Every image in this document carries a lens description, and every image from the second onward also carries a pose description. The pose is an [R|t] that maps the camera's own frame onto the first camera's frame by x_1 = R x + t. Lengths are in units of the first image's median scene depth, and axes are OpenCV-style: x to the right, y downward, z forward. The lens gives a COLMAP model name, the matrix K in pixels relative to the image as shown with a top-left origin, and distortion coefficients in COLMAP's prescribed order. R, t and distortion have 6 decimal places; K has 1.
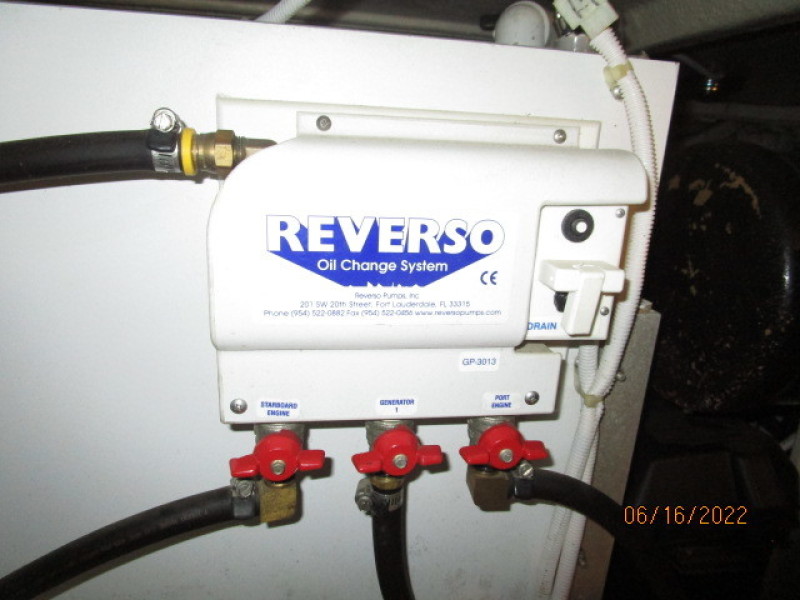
lens RADIAL K [[565.9, 0, 400.0], [0, 565.9, 300.0], [0, 0, 1]] dist [-0.031600, 0.009717]
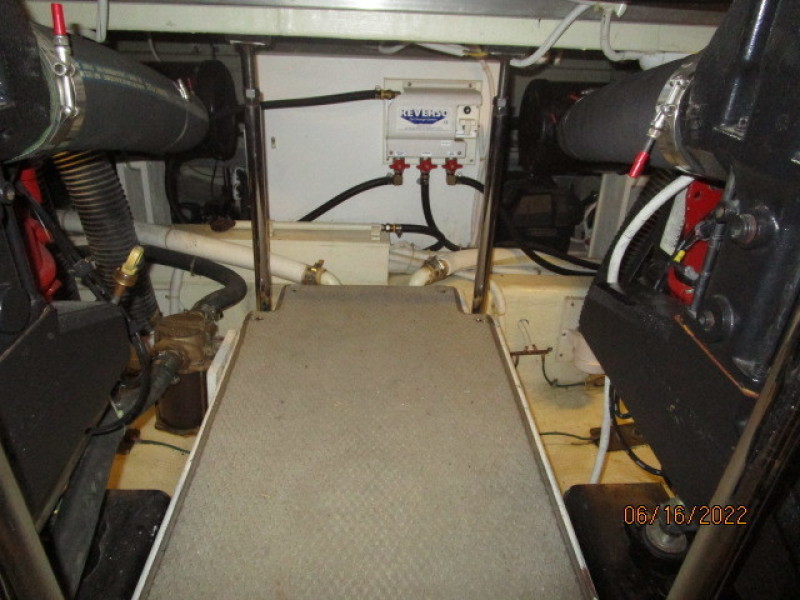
lens RADIAL K [[565.9, 0, 400.0], [0, 565.9, 300.0], [0, 0, 1]] dist [-0.031600, 0.009717]
pose [[0.995023, 0.026588, -0.096037, 0.257878], [-0.005092, 0.976056, 0.217461, 0.370428], [0.099520, -0.215889, 0.971333, -3.753681]]
